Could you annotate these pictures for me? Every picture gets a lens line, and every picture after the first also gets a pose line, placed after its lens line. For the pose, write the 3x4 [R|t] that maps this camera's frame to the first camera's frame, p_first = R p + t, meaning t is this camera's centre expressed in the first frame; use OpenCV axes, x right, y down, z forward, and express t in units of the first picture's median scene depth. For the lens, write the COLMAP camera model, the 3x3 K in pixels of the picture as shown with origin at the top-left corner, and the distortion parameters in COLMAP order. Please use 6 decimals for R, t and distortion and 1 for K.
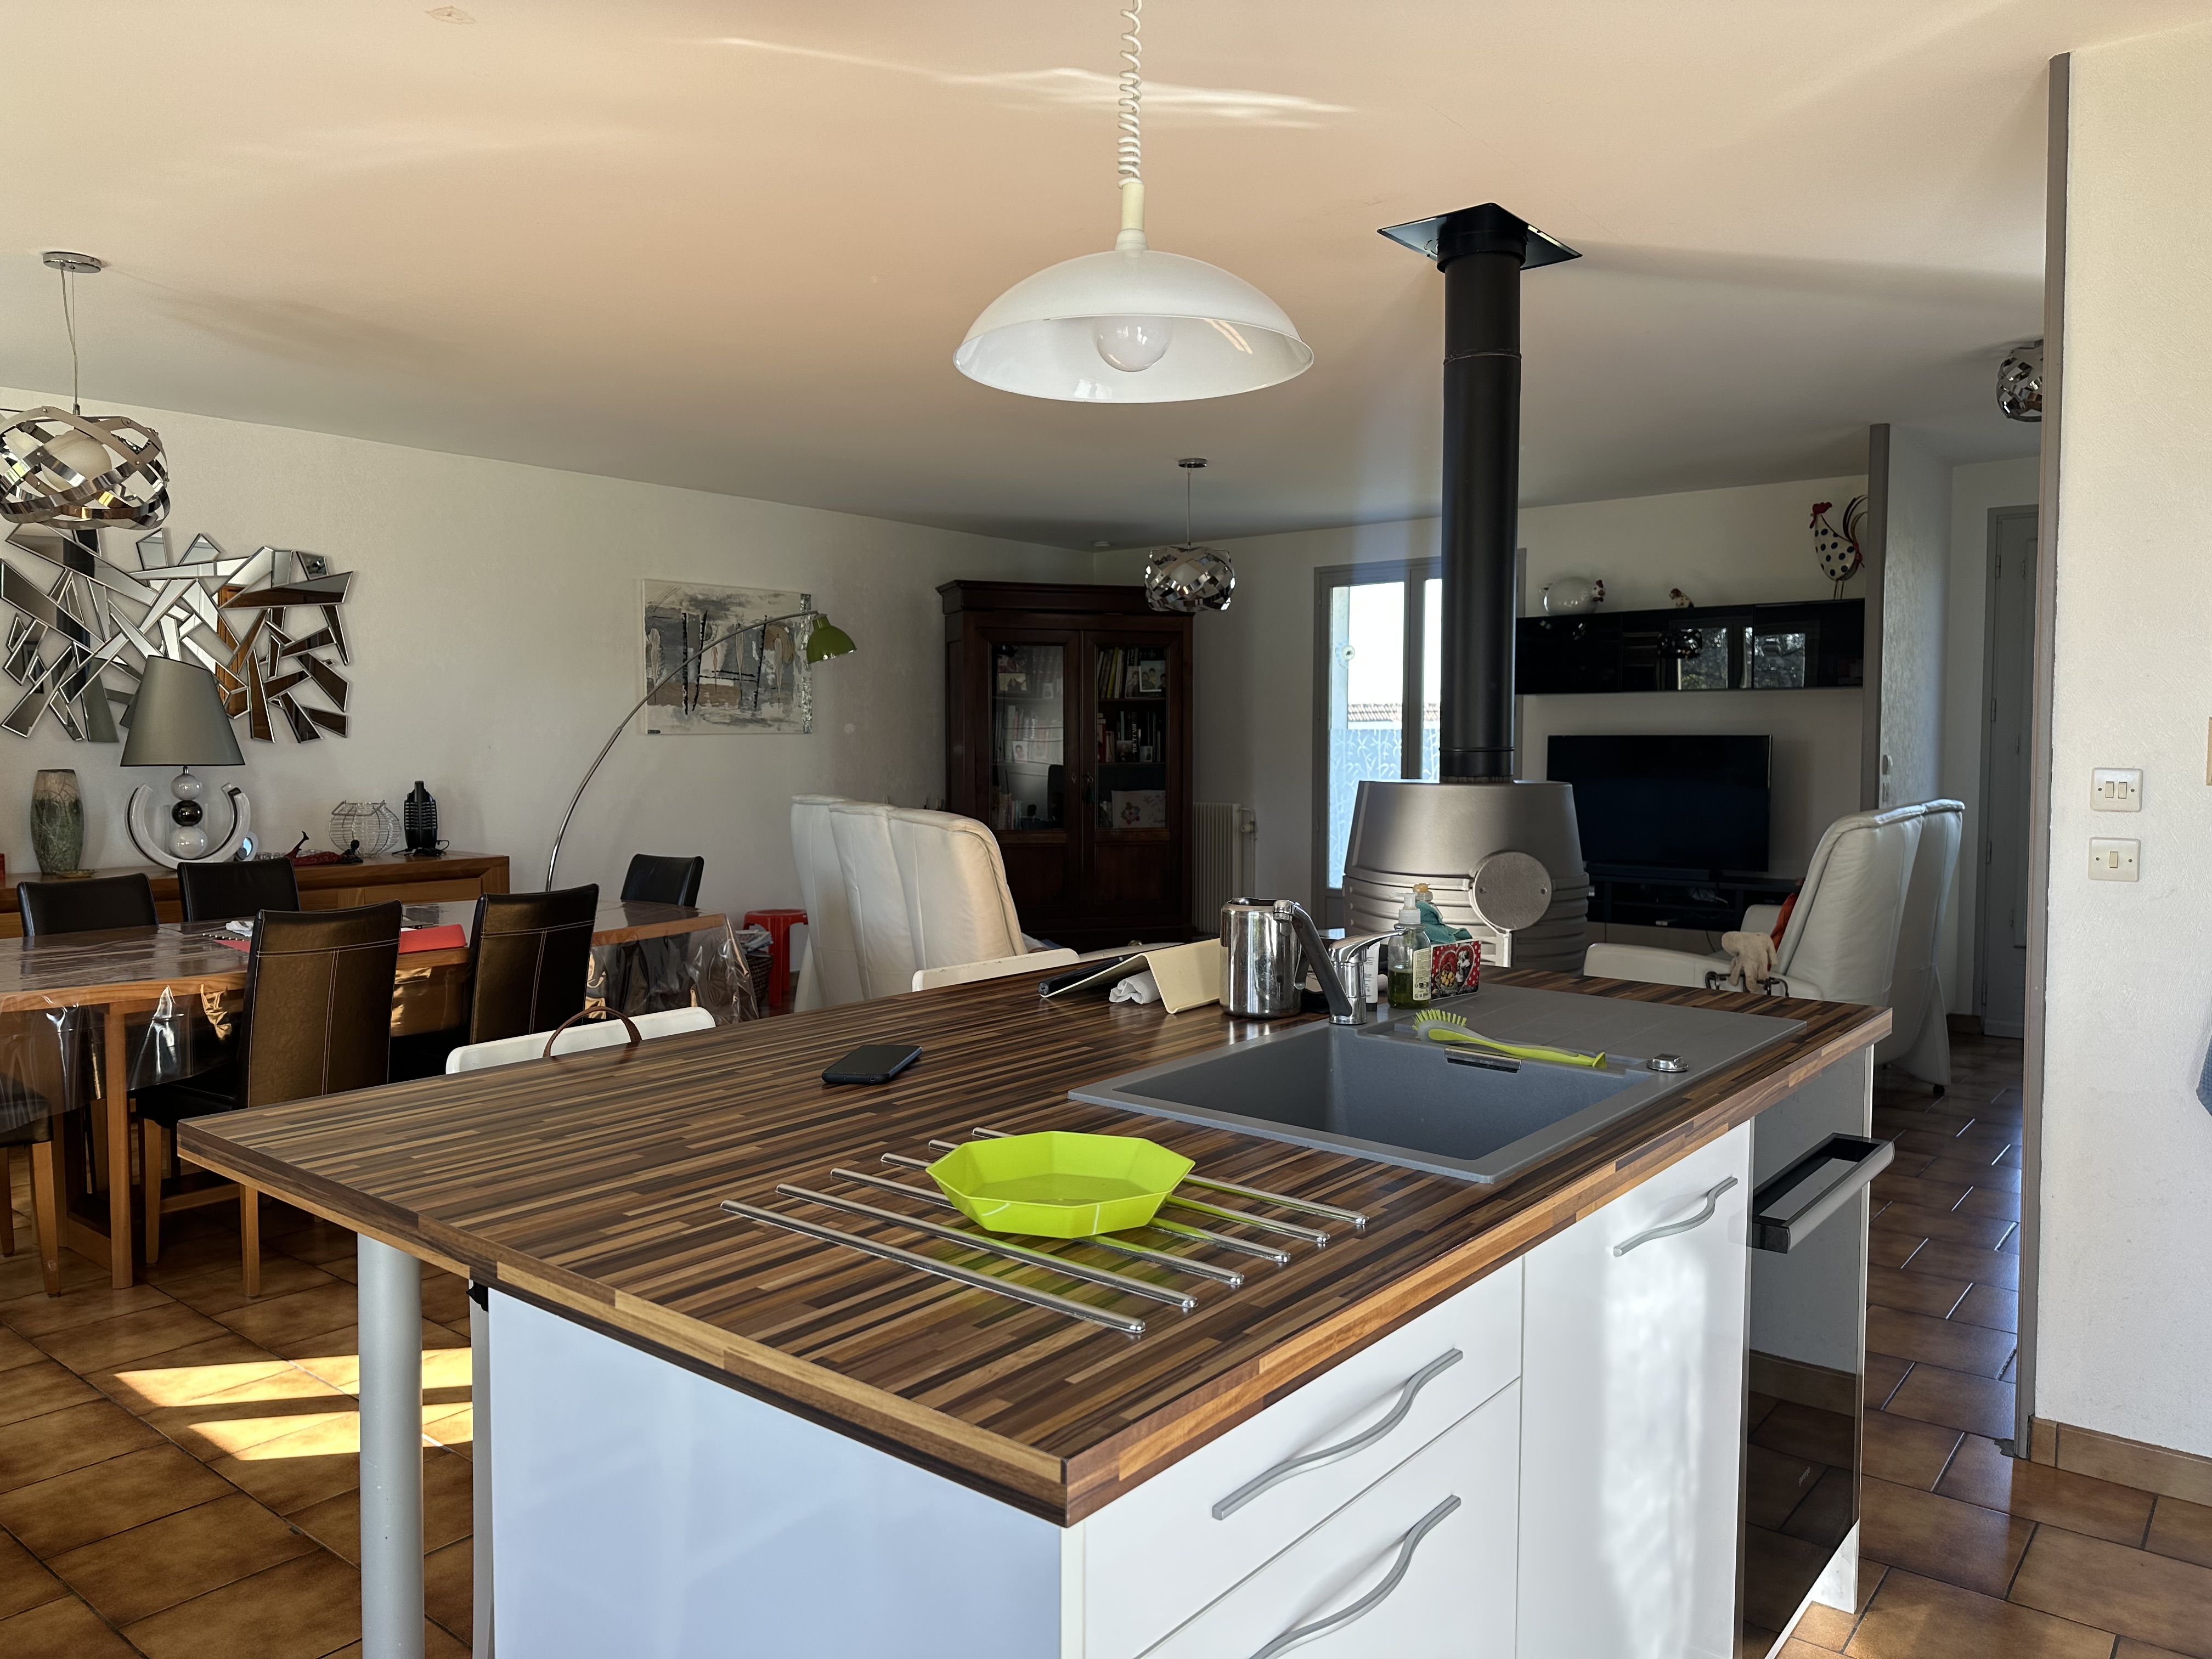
lens RADIAL K [[1536.1, 0, 1106.0], [0, 1536.1, 829.5], [0, 0, 1]] dist [0.056941, -0.115979]
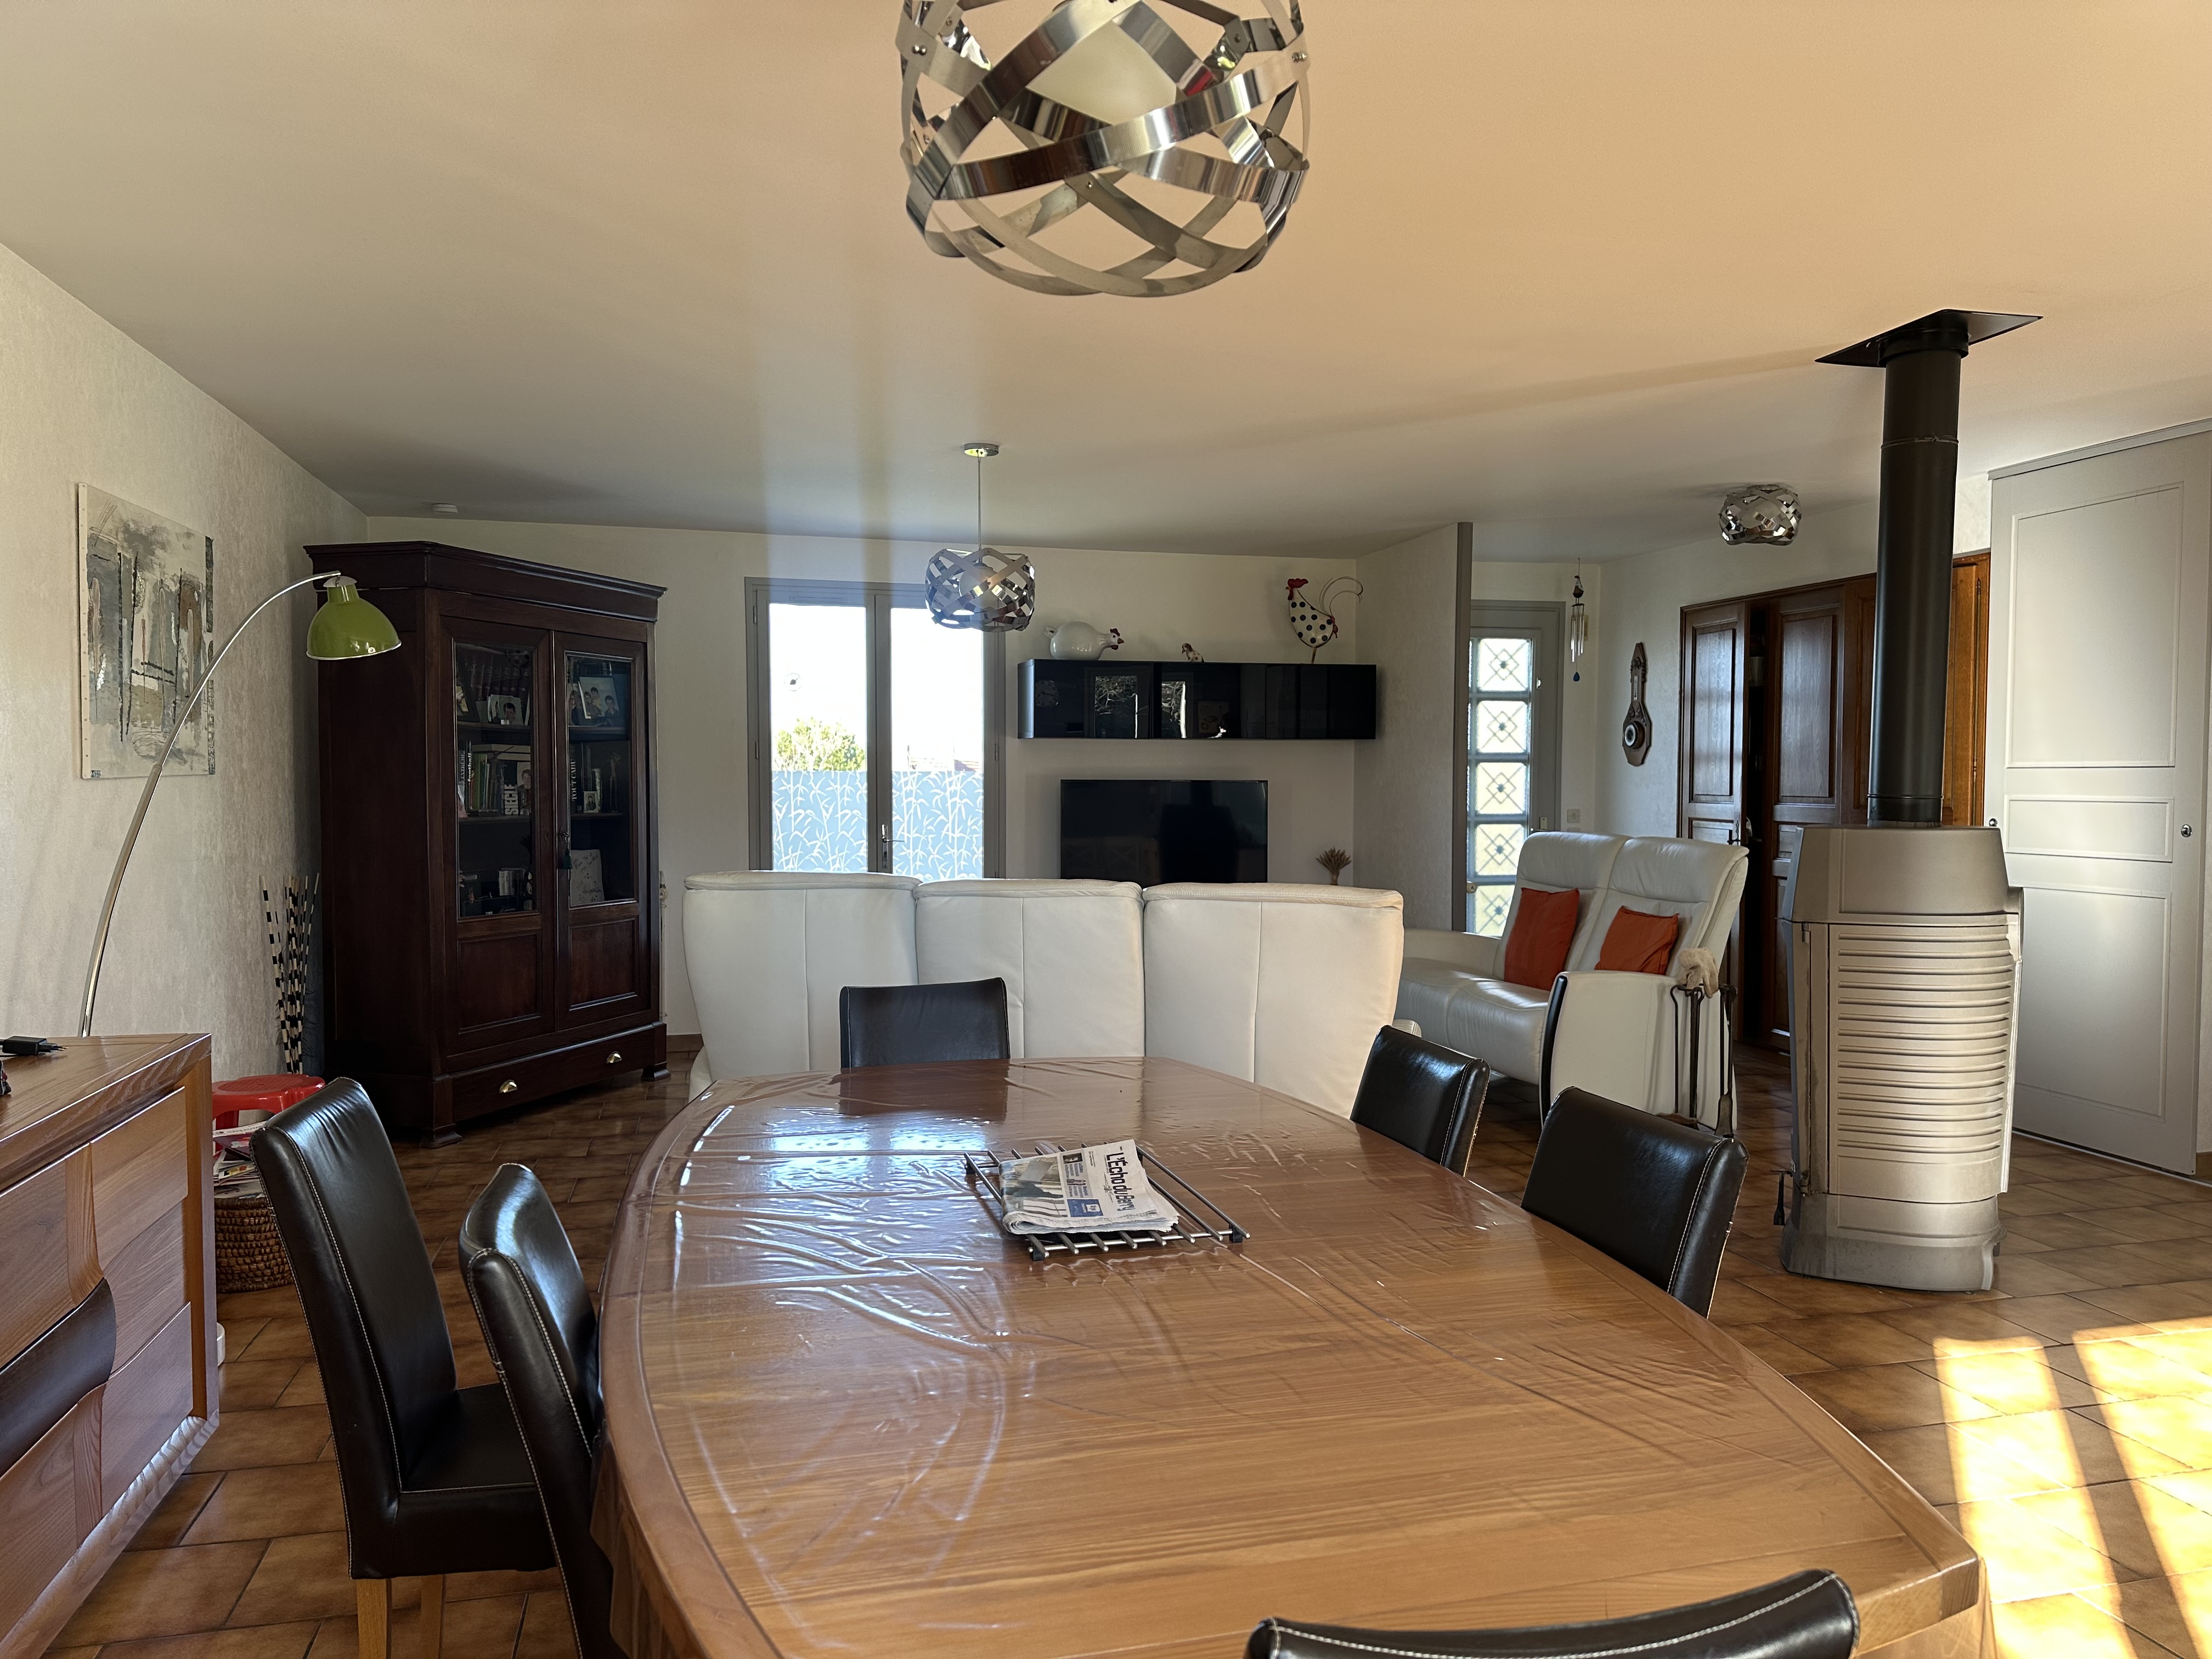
lens RADIAL K [[1536.1, 0, 1106.0], [0, 1536.1, 829.5], [0, 0, 1]] dist [0.056941, -0.115979]
pose [[0.596331, -0.025509, 0.802333, -0.498847], [0.041362, 0.999144, 0.001024, -0.030061], [-0.801672, 0.032576, 0.596876, 0.405054]]
